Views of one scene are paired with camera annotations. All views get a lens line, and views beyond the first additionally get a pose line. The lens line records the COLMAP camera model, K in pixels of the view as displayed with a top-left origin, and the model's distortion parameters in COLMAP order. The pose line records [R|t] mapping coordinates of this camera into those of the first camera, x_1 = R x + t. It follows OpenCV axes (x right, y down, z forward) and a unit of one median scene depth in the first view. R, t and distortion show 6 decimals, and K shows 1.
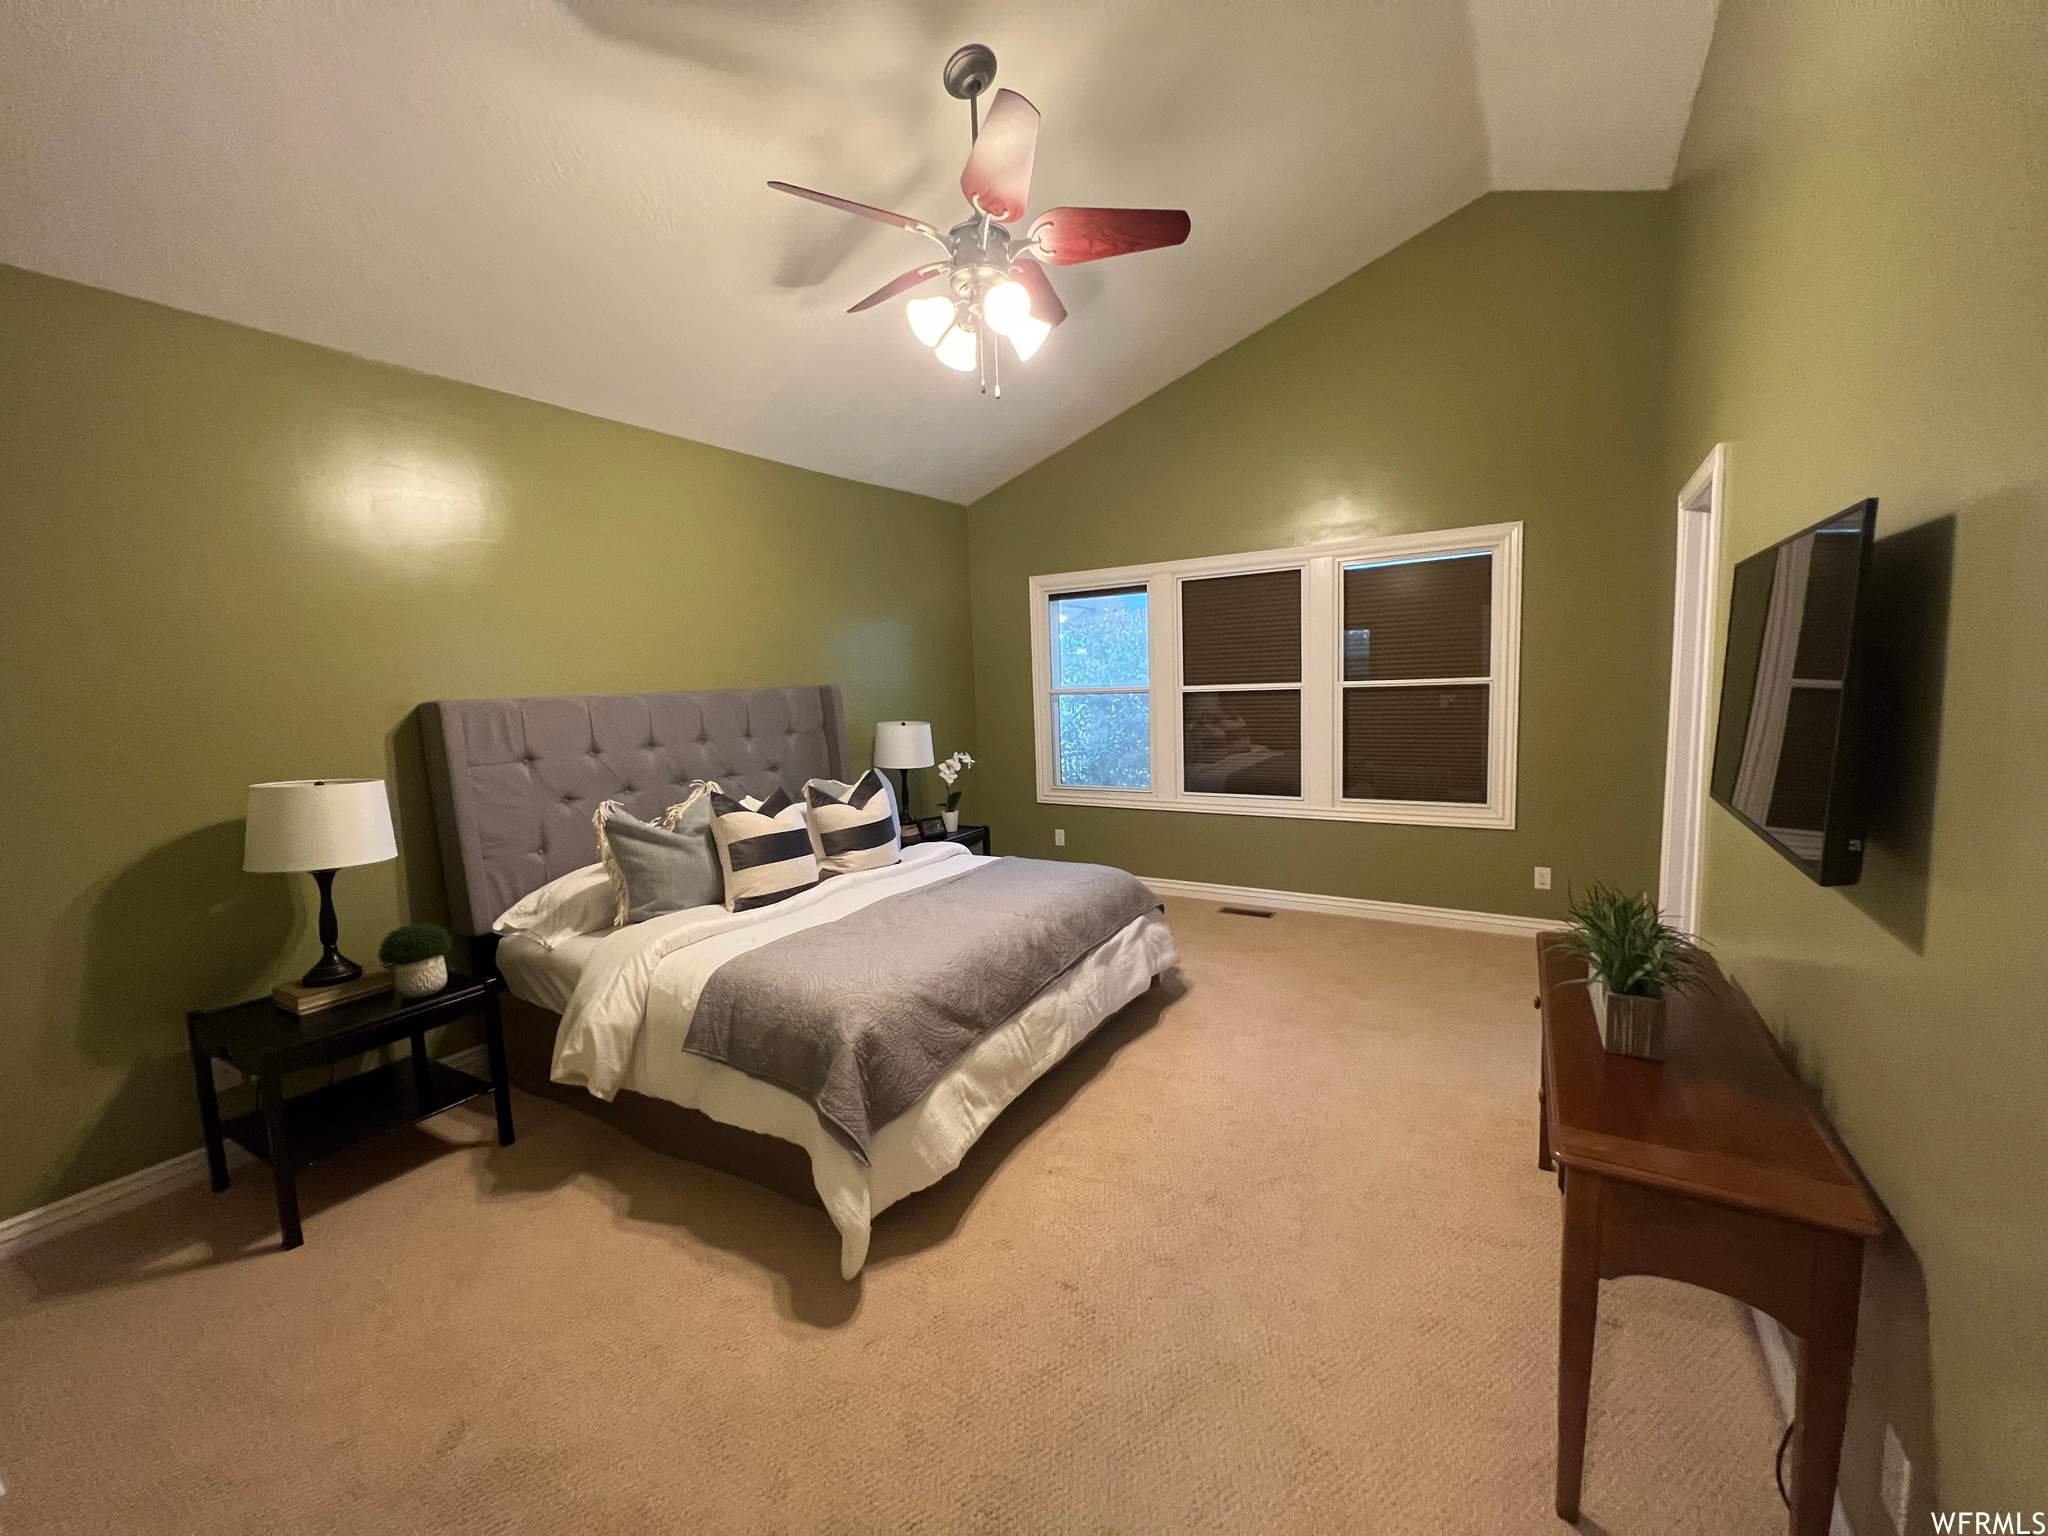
lens RADIAL K [[826.9, 0, 1024.7], [0, 826.9, 768.1], [0, 0, 1]] dist [0.002194, -0.000273]
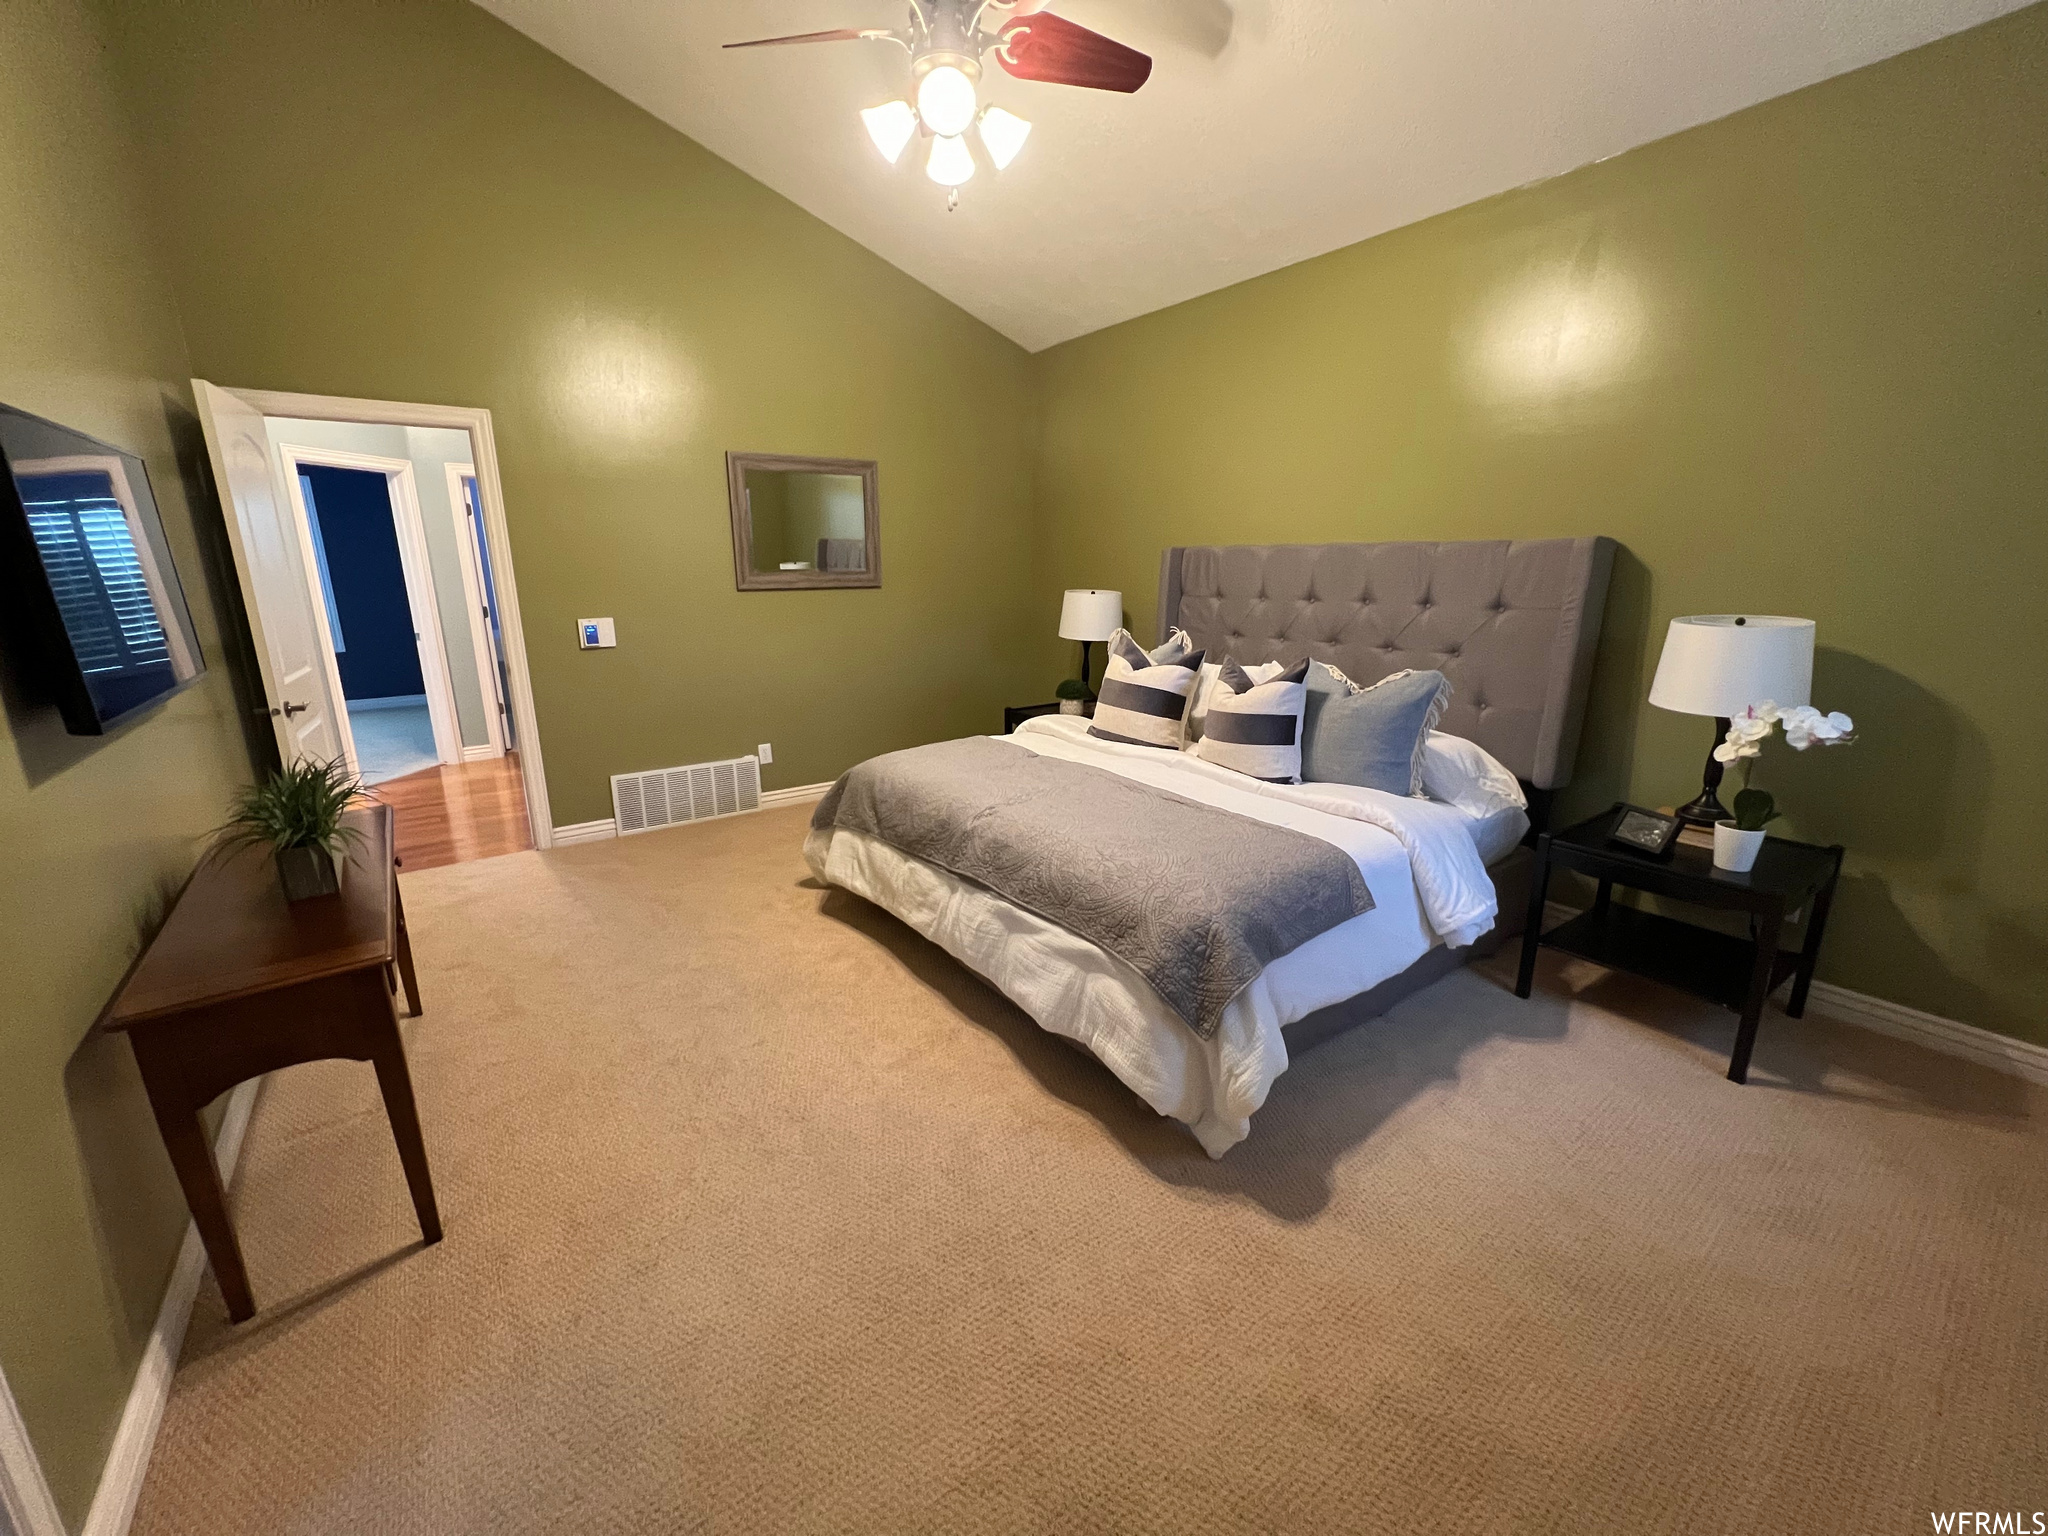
lens RADIAL K [[826.9, 0, 1023.2], [0, 826.9, 774.1], [0, 0, 1]] dist [0.002194, -0.000273]
pose [[-0.378467, 0.275693, -0.883604, 0.692008], [-0.080499, 0.941193, 0.328140, -0.142409], [0.922108, 0.195319, -0.334018, 1.177032]]
